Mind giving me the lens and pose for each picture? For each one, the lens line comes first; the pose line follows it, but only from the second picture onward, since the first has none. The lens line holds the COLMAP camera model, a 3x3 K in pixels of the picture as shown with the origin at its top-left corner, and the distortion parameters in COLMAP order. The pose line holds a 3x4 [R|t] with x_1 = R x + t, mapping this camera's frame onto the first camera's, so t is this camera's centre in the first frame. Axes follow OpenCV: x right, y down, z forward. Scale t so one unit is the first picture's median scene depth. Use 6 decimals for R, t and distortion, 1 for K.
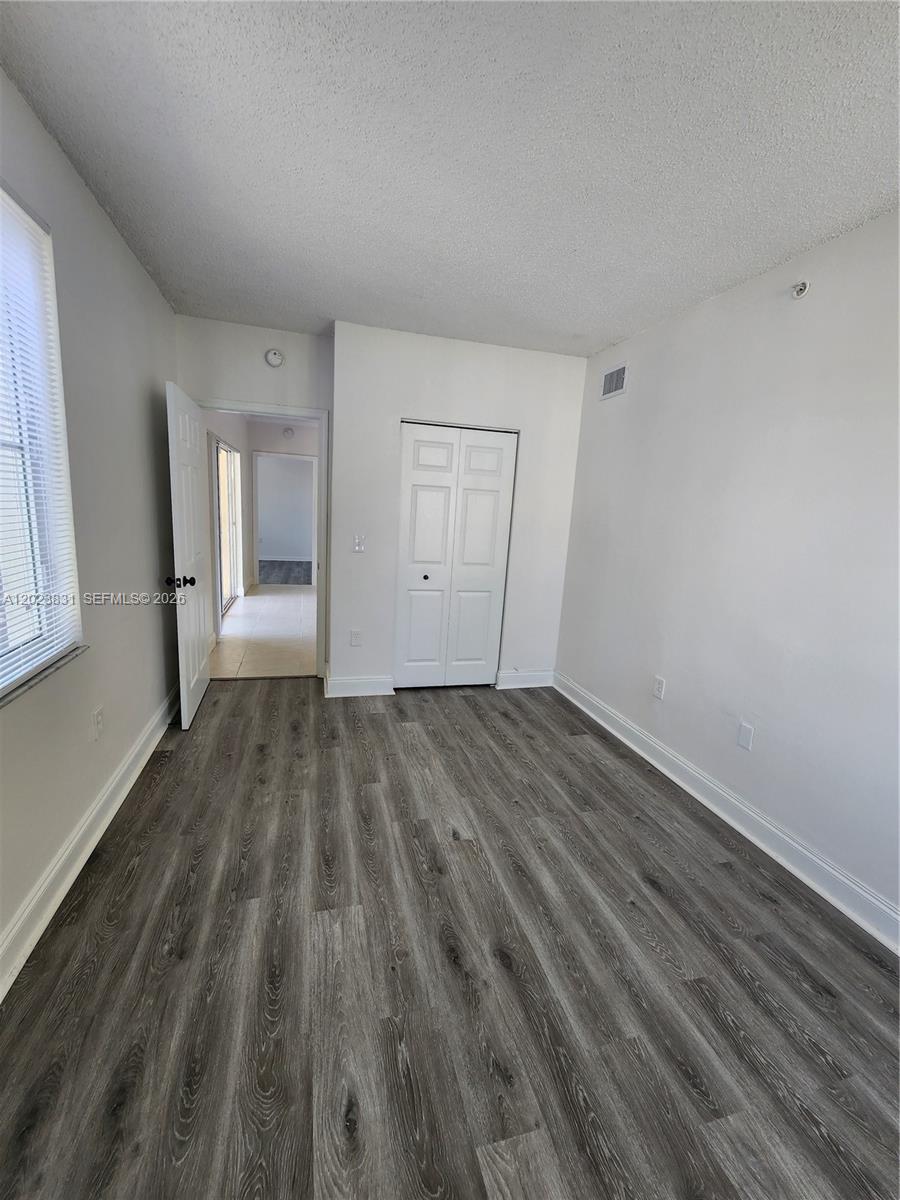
lens RADIAL K [[494.8, 0, 439.6], [0, 494.8, 597.7], [0, 0, 1]] dist [-0.000324, -0.000915]
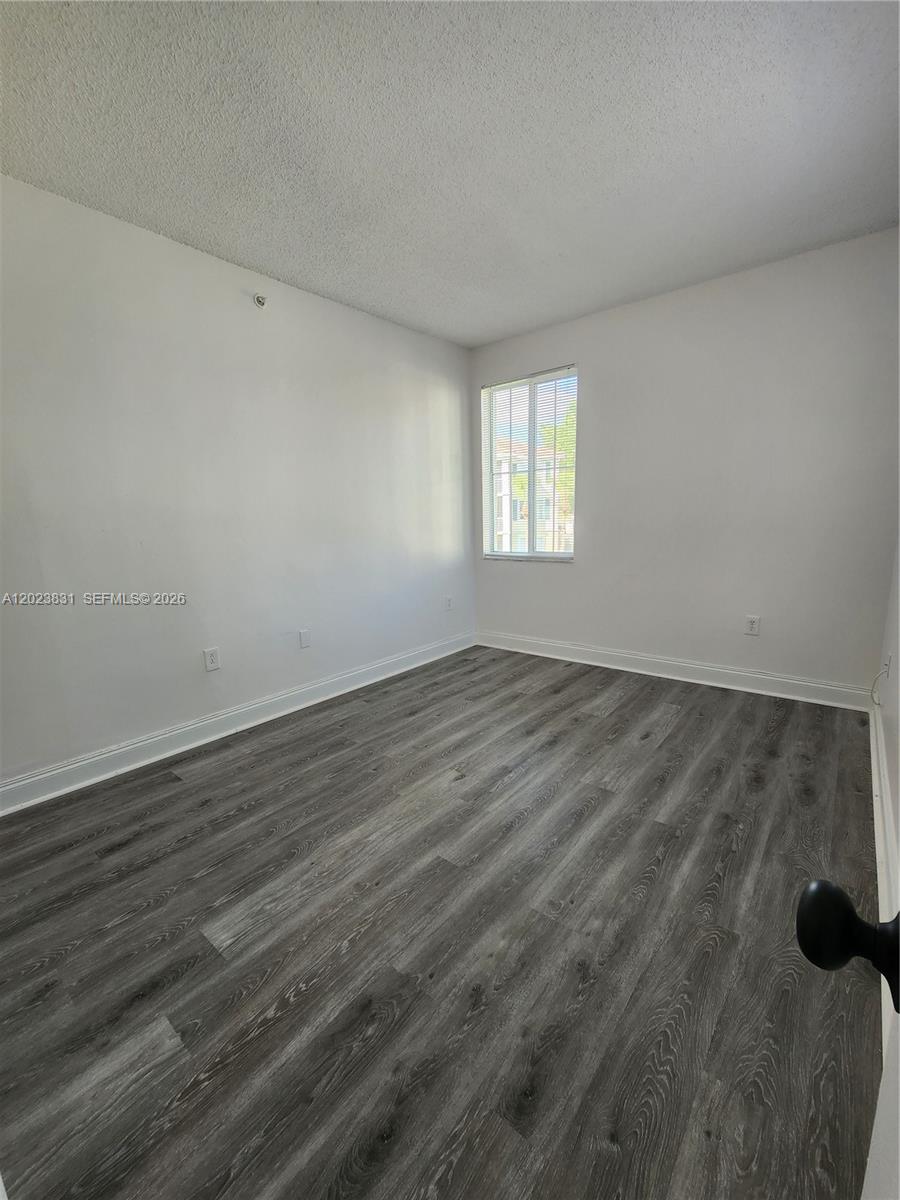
lens RADIAL K [[494.8, 0, 439.6], [0, 494.8, 597.7], [0, 0, 1]] dist [-0.000324, -0.000915]
pose [[-0.579997, -0.169816, 0.796722, -0.660073], [0.145124, 0.940846, 0.306183, -0.188635], [-0.801587, 0.293209, -0.521043, 1.363858]]
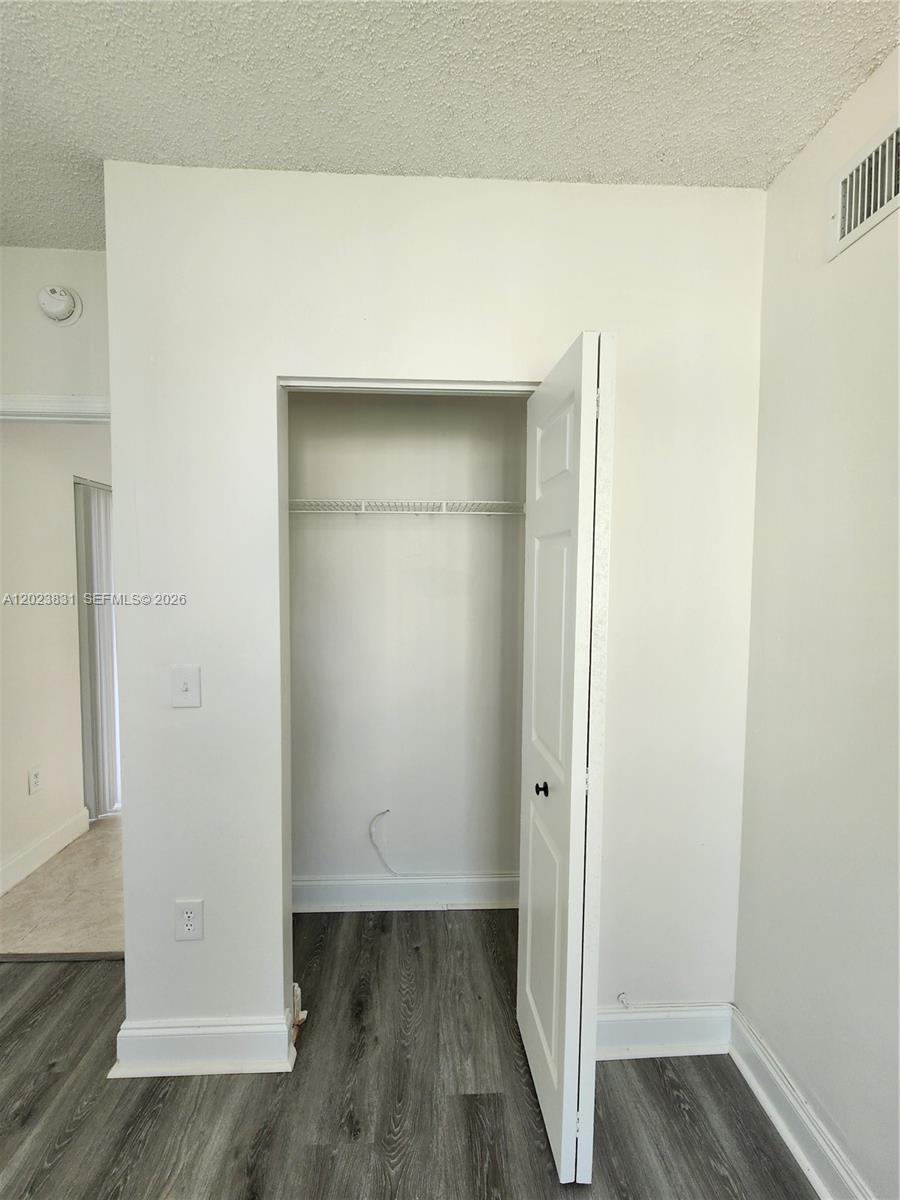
lens RADIAL K [[498.8, 0, 447.8], [0, 498.8, 596.6], [0, 0, 1]] dist [-0.003306, -0.001154]
pose [[0.975856, -0.039224, -0.214864, 0.202532], [0.007378, 0.989101, -0.147051, -0.179226], [0.218290, 0.141915, 0.965510, 0.960062]]
